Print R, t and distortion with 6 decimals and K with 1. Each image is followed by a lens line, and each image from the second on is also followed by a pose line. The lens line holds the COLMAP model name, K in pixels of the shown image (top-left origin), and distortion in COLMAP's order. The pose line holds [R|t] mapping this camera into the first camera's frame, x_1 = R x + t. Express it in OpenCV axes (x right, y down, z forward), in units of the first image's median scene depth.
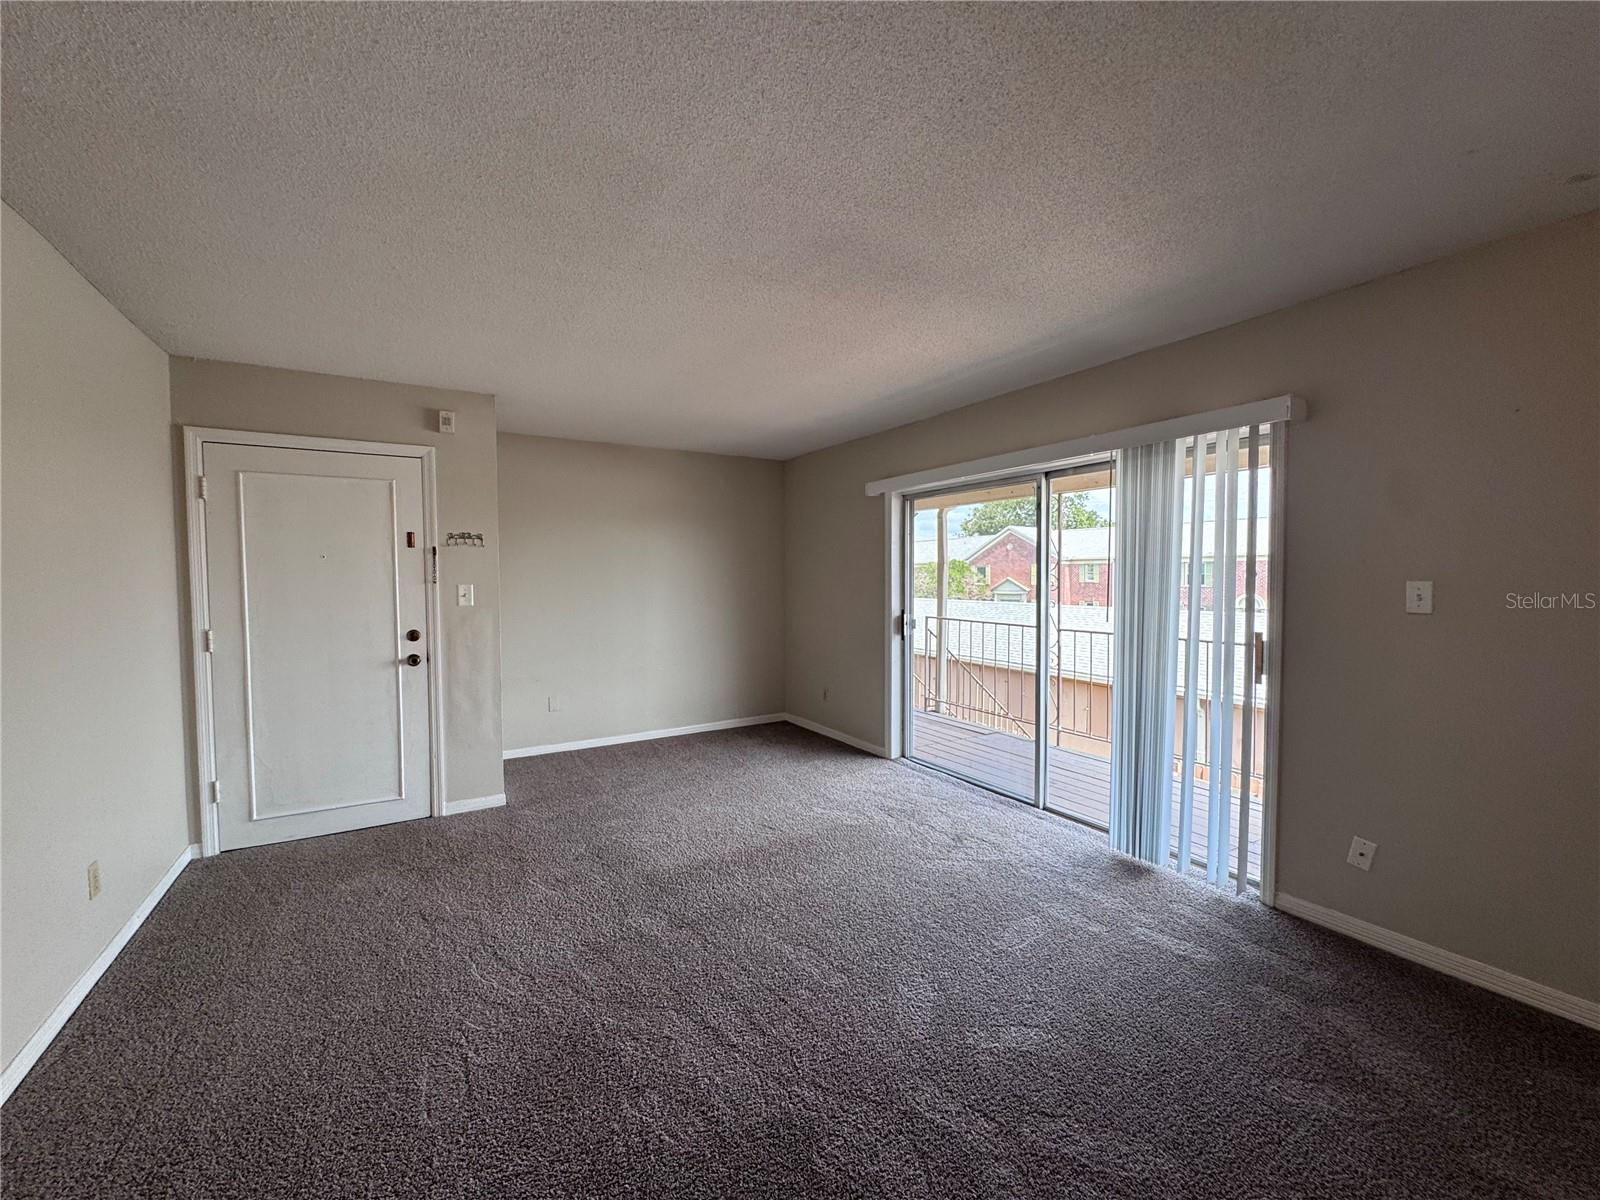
lens RADIAL K [[644.4, 0, 800.9], [0, 644.4, 598.2], [0, 0, 1]] dist [-0.005493, 0.001316]
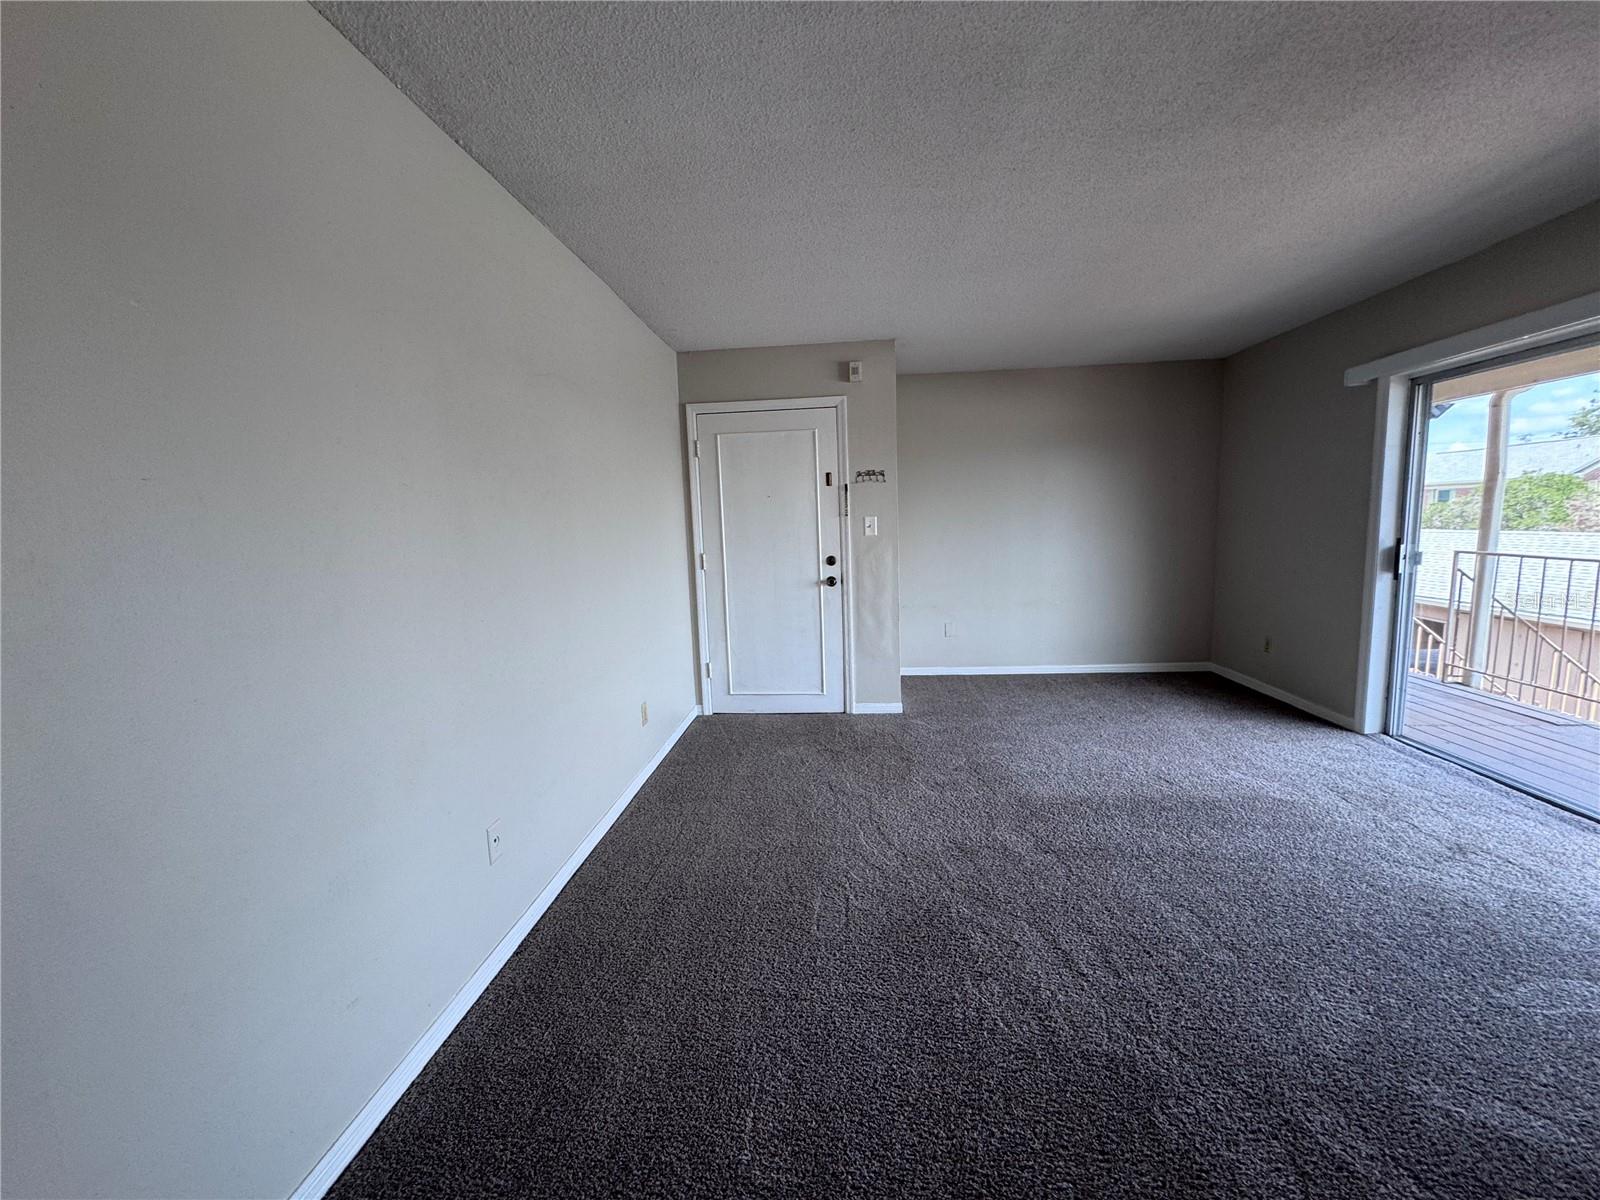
lens RADIAL K [[644.4, 0, 798.9], [0, 644.4, 598.3], [0, 0, 1]] dist [-0.005493, 0.001316]
pose [[0.810316, 0.047494, -0.584065, 0.046989], [0.008960, 0.995589, 0.093390, 0.015583], [0.585924, -0.080909, 0.806317, 0.001021]]
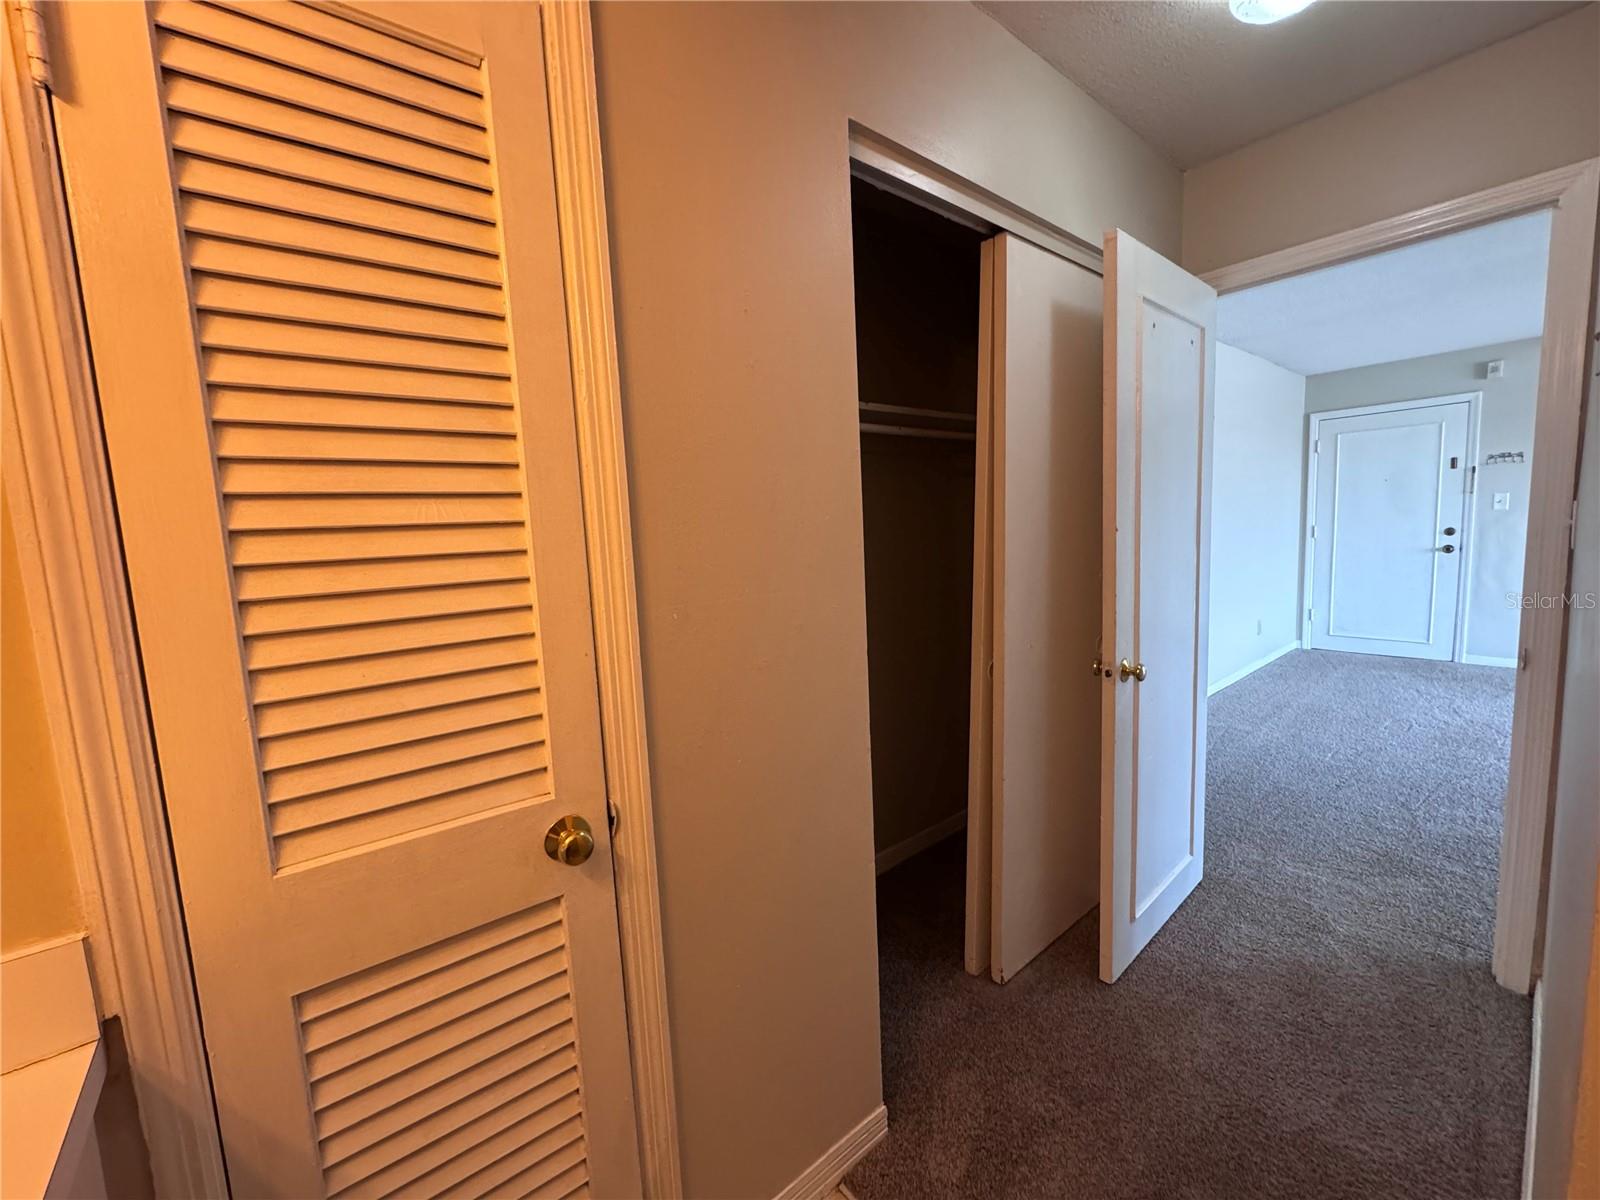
lens RADIAL K [[644.4, 0, 801.5], [0, 644.4, 596.5], [0, 0, 1]] dist [-0.005493, 0.001316]
pose [[0.143860, 0.104650, -0.984049, 0.598025], [0.006697, 0.994267, 0.106716, 0.040168], [0.989575, -0.021942, 0.142335, -0.617110]]
